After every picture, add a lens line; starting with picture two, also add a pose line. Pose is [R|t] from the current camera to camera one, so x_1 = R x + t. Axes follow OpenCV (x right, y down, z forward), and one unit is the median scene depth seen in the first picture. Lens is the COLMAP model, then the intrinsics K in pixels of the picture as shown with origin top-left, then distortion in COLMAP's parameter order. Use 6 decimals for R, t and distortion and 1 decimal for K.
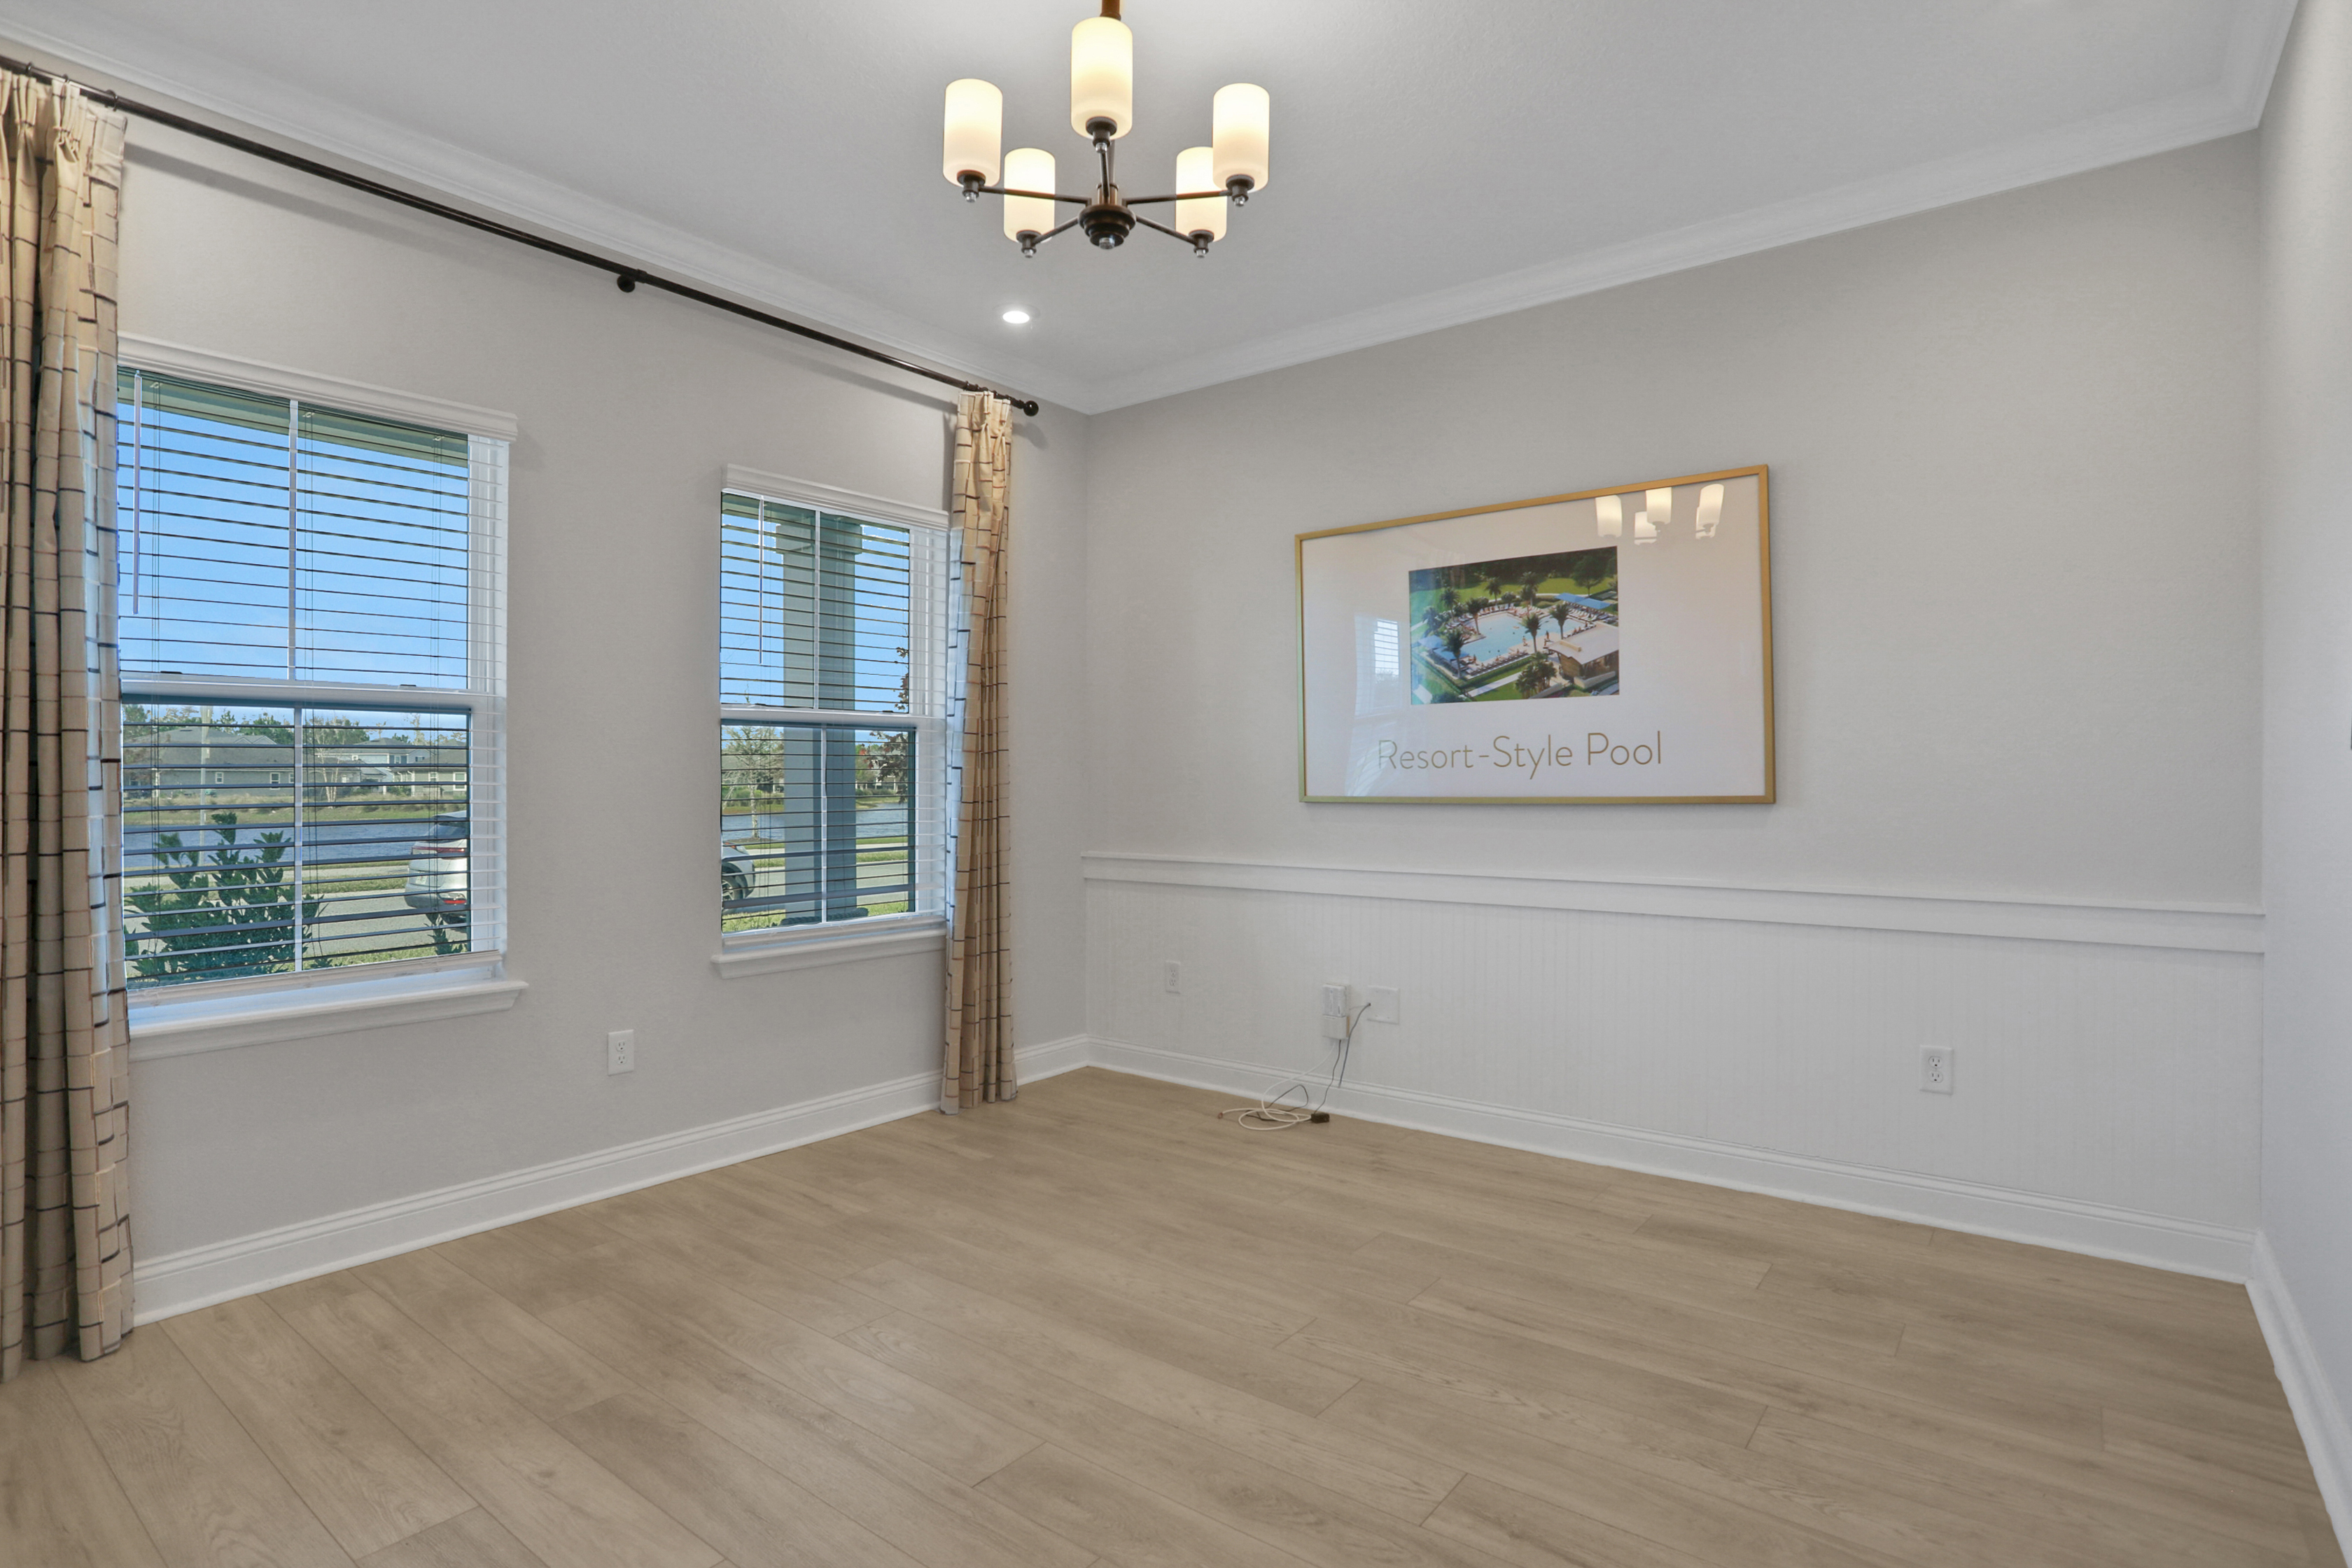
lens RADIAL K [[1209.5, 0, 1158.7], [0, 1209.5, 789.8], [0, 0, 1]] dist [-0.058365, 0.018489]
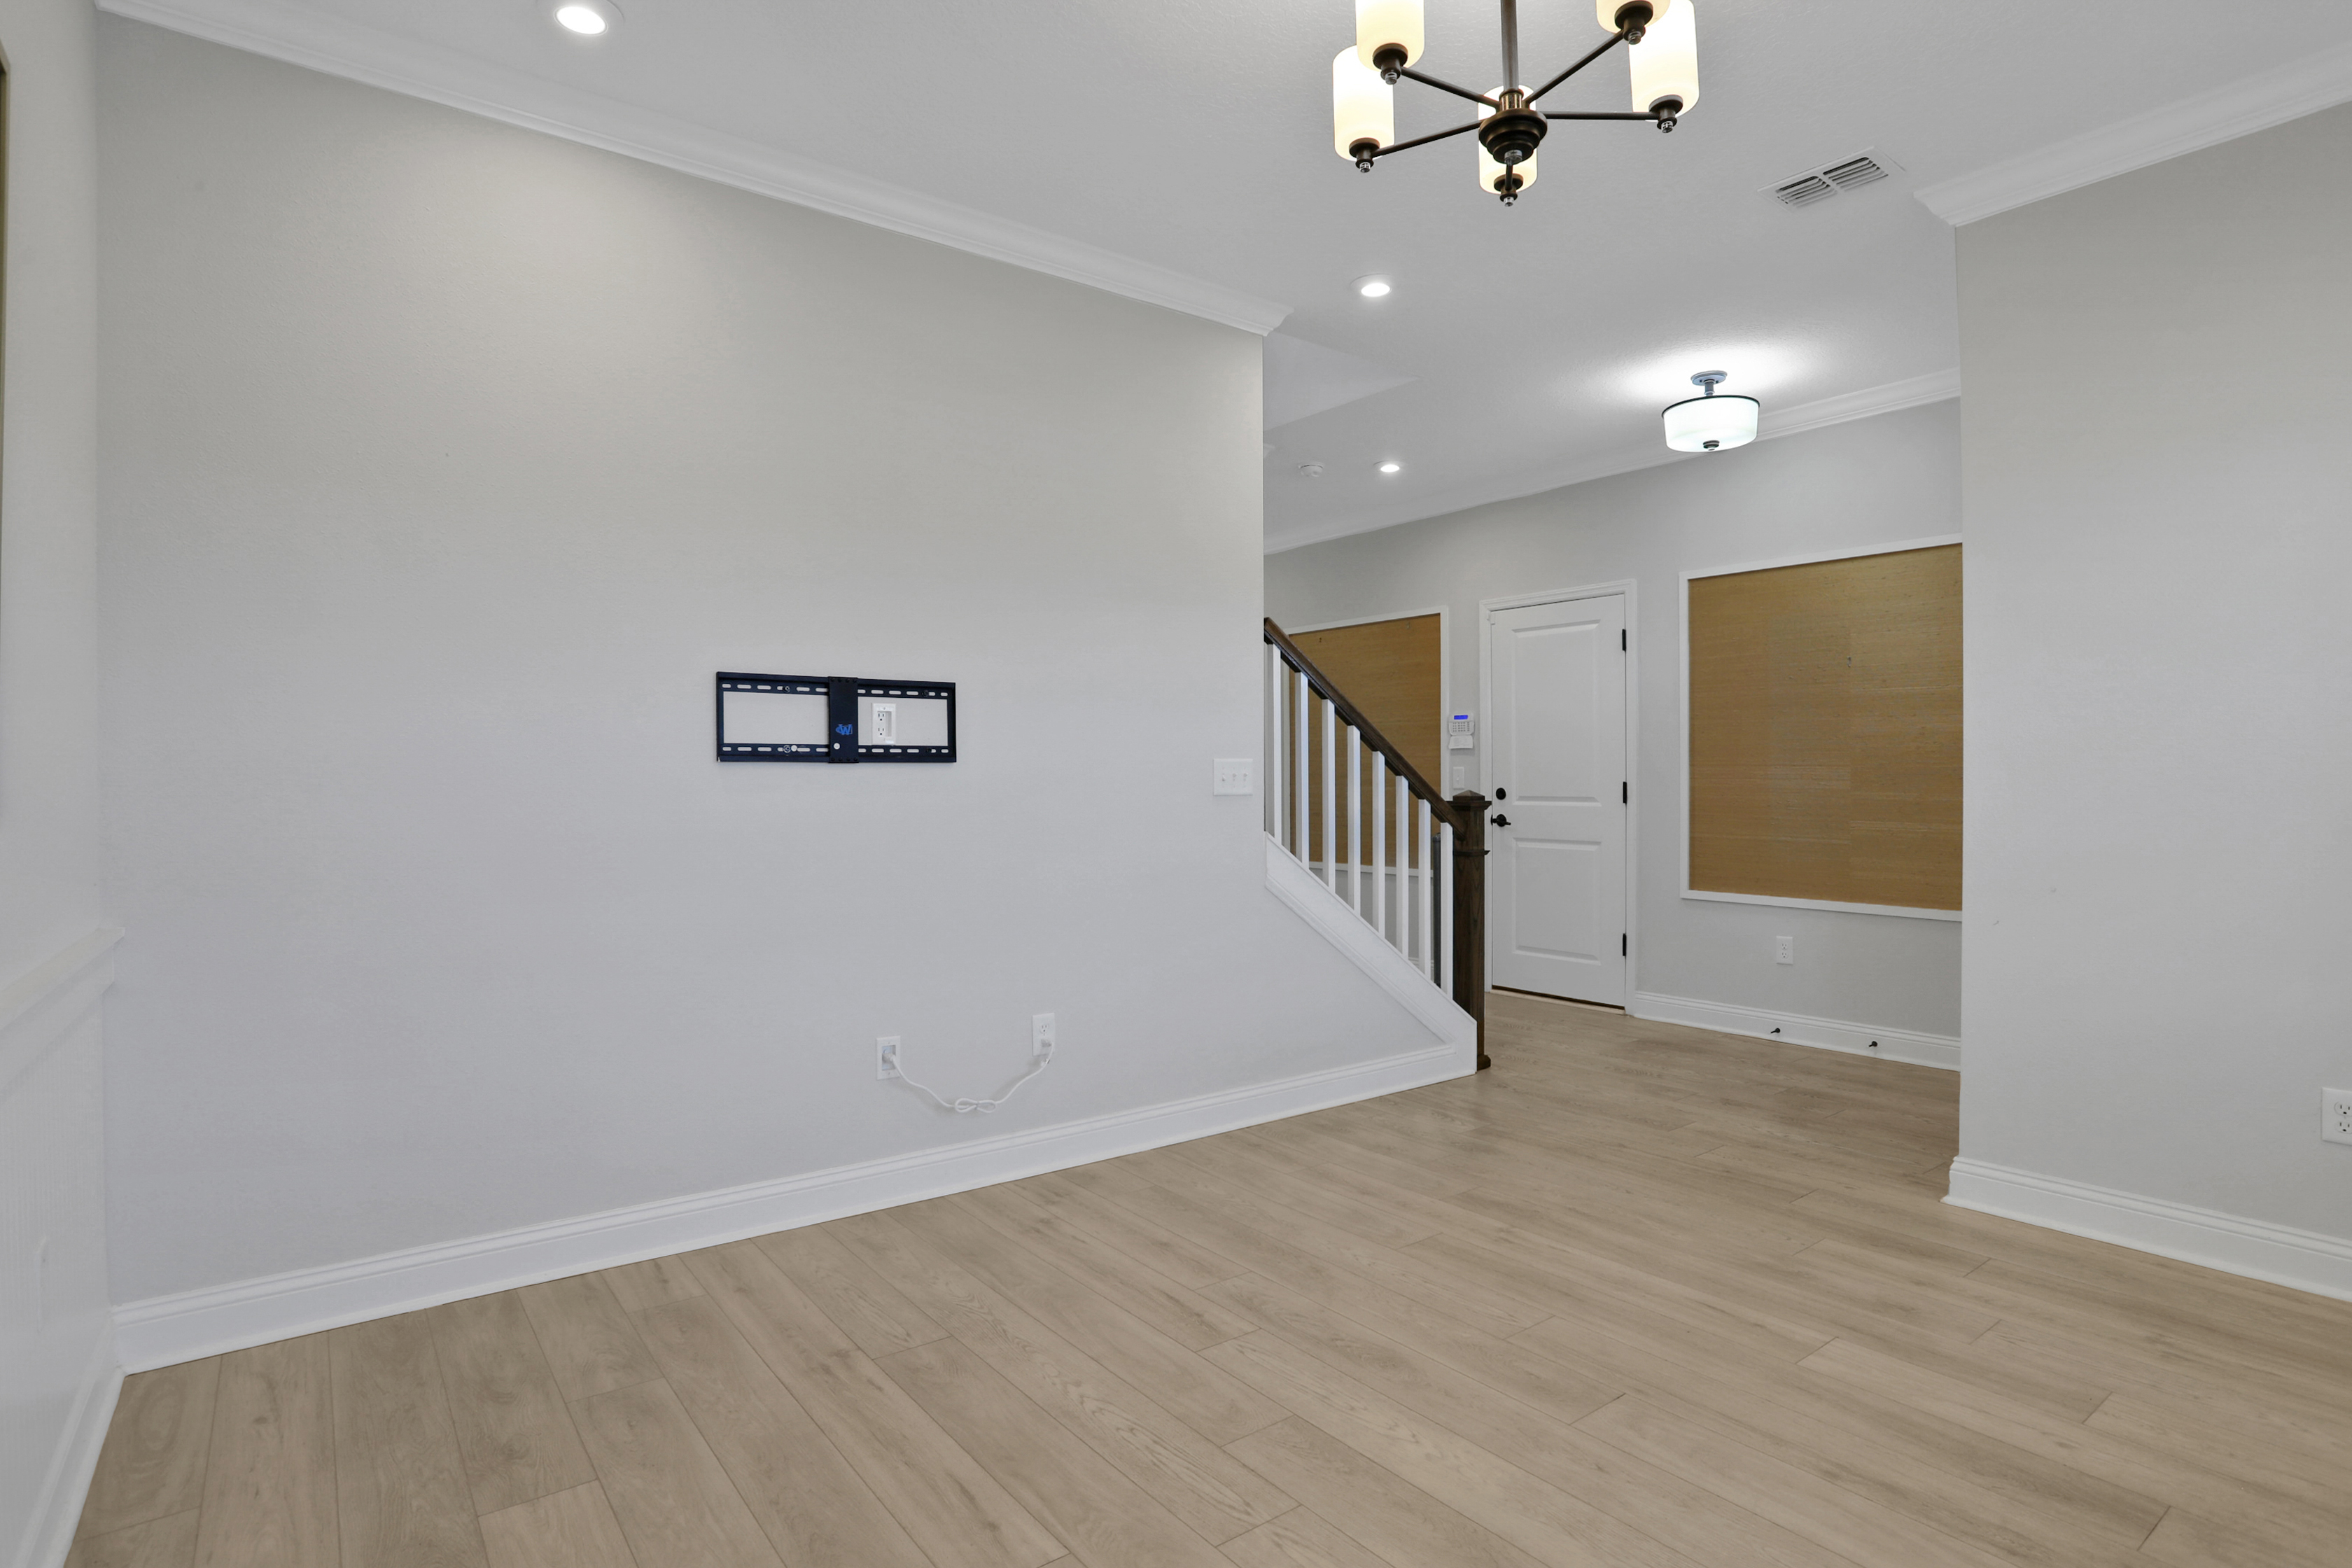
lens RADIAL K [[1189.6, 0, 1161.5], [0, 1189.6, 763.6], [0, 0, 1]] dist [-0.053517, 0.021448]
pose [[-0.965389, 0.008747, 0.260667, -0.017476], [0.005576, 0.999901, -0.012899, -0.004658], [-0.260754, -0.010999, -0.965343, 1.619986]]
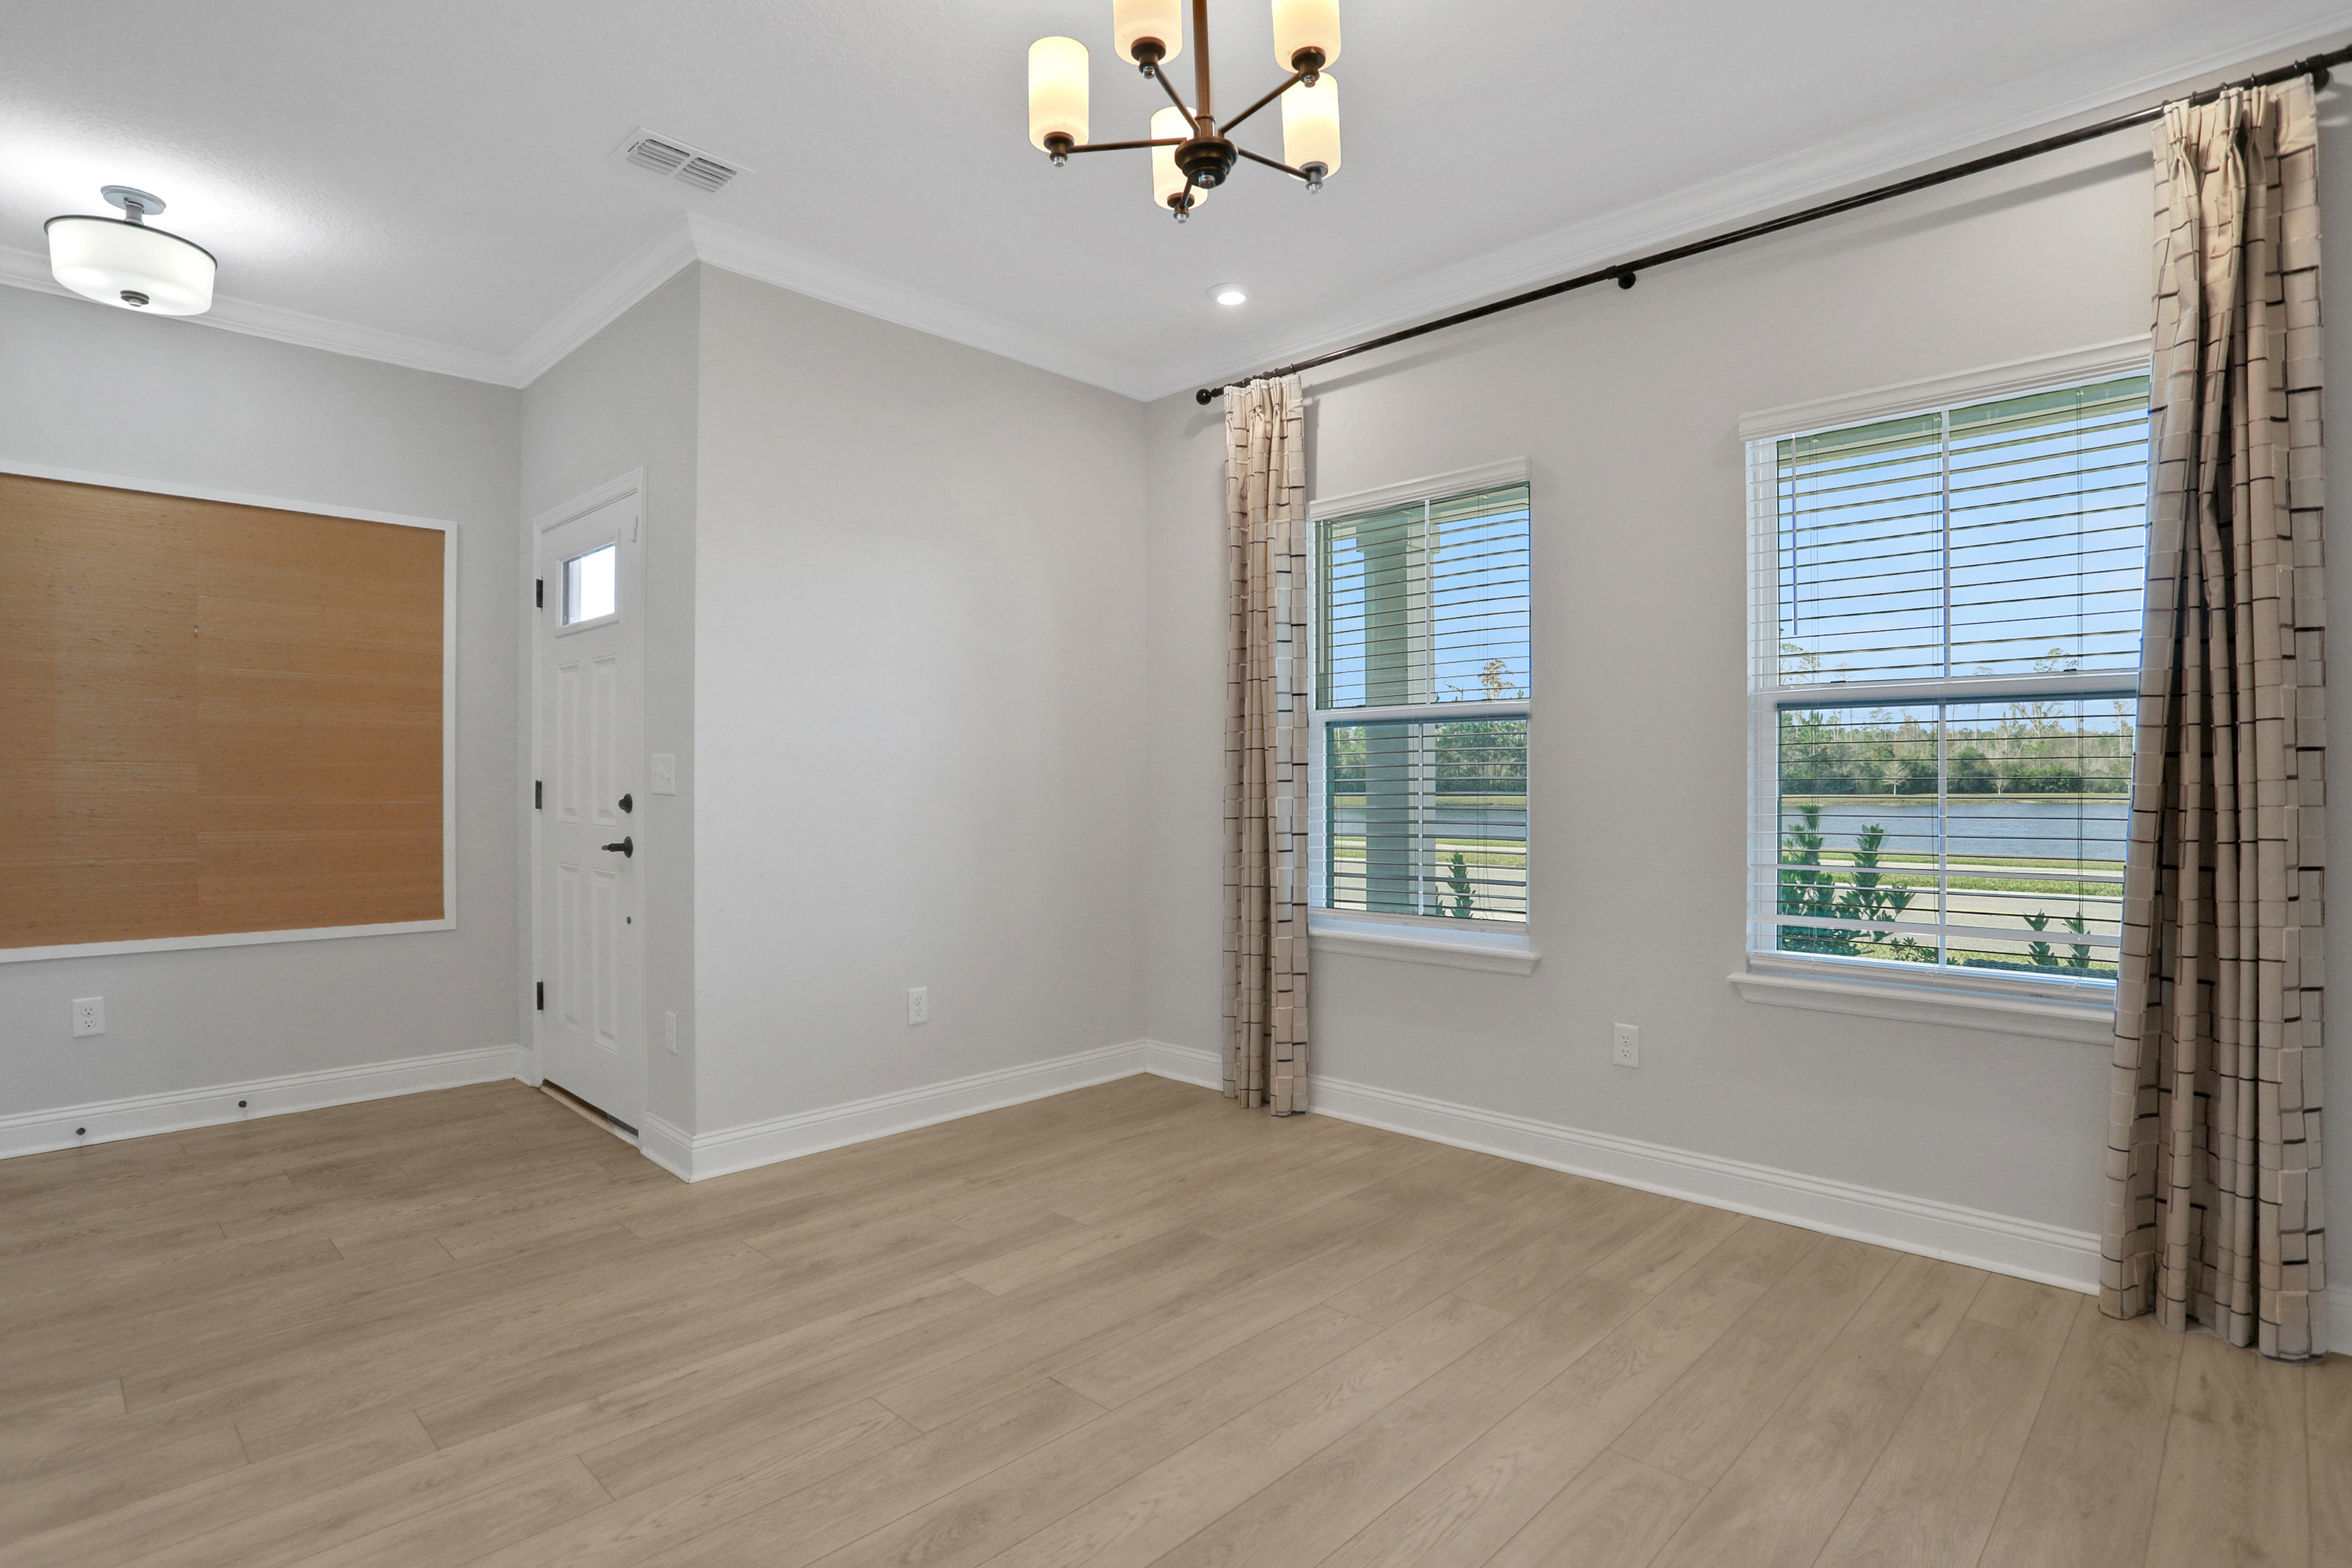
lens RADIAL K [[1189.6, 0, 1186.4], [0, 1189.6, 779.2], [0, 0, 1]] dist [-0.053517, 0.021448]
pose [[-0.102098, 0.002406, -0.994771, 0.725431], [-0.003830, 0.999989, 0.002811, -0.007553], [0.994767, 0.004097, -0.102088, 0.920149]]
